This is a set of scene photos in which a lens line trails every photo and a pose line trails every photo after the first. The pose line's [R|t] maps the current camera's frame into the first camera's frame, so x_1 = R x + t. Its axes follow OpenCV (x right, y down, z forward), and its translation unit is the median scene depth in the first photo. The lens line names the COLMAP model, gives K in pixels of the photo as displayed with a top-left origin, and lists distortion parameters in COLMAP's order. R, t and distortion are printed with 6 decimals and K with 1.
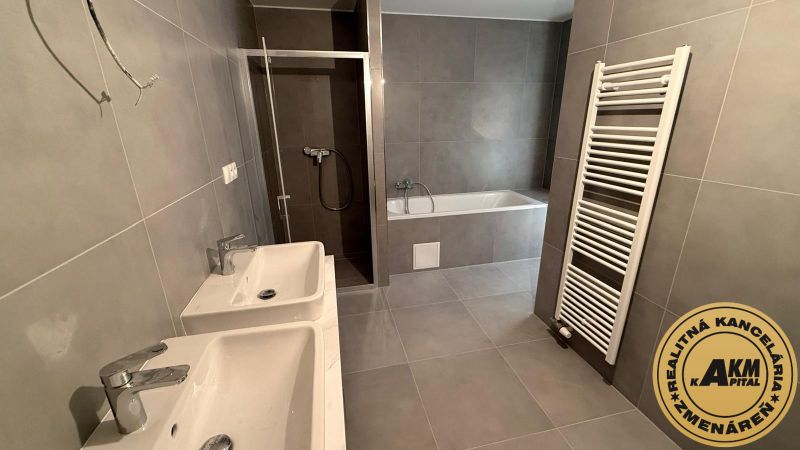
lens RADIAL K [[321.1, 0, 399.8], [0, 321.1, 224.8], [0, 0, 1]] dist [-0.001769, -0.000416]
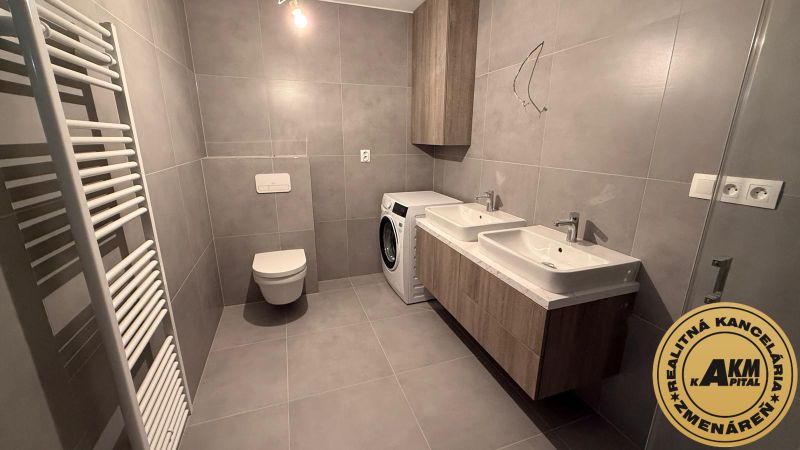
lens RADIAL K [[321.1, 0, 398.8], [0, 321.1, 224.6], [0, 0, 1]] dist [-0.001769, -0.000416]
pose [[-0.992276, 0.042208, -0.116650, 0.463865], [-0.030005, 0.830755, 0.555828, -0.986153], [0.120368, 0.555035, -0.823072, 3.324589]]
